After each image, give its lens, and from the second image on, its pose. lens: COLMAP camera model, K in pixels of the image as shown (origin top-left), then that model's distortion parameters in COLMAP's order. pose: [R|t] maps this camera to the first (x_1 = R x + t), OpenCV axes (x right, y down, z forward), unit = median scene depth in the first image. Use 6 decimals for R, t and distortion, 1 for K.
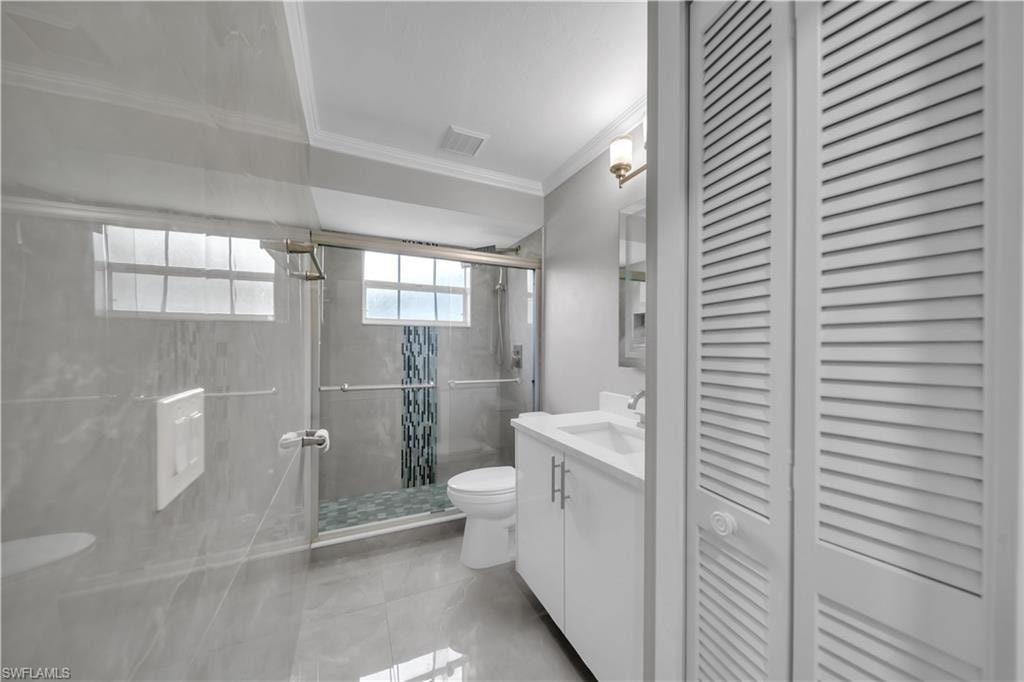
lens RADIAL K [[354.9, 0, 516.9], [0, 354.9, 348.2], [0, 0, 1]] dist [0.000863, -0.000139]
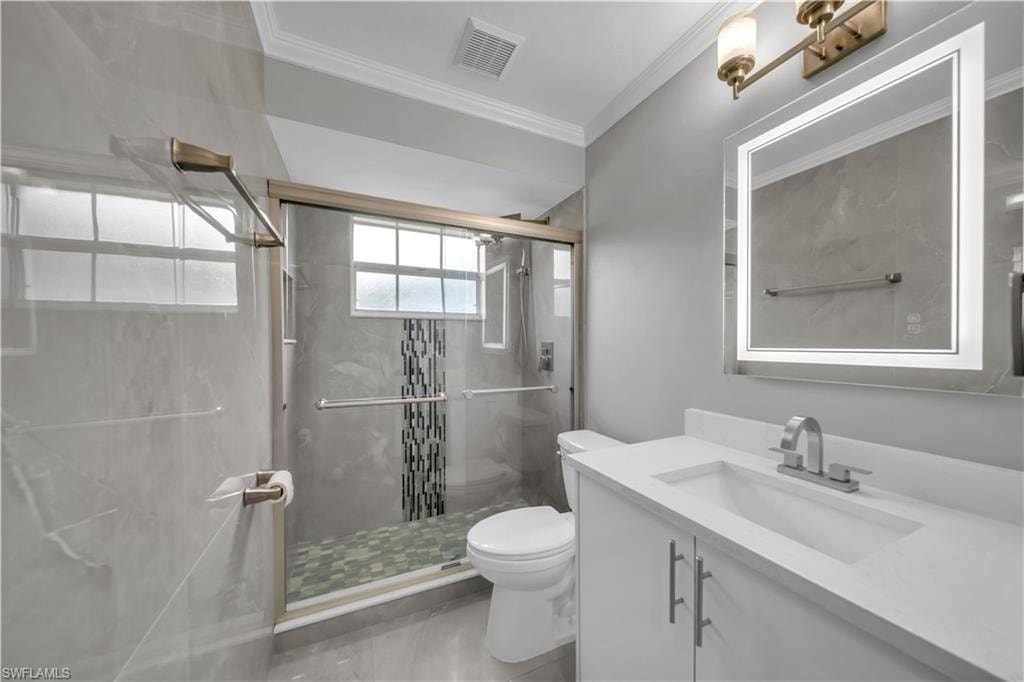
lens RADIAL K [[354.9, 0, 516.9], [0, 354.9, 348.2], [0, 0, 1]] dist [0.000863, -0.000139]
pose [[0.999980, -0.006073, -0.001820, -0.065344], [0.006089, 0.999941, 0.008944, -0.002908], [0.001766, -0.008955, 0.999958, 0.208771]]
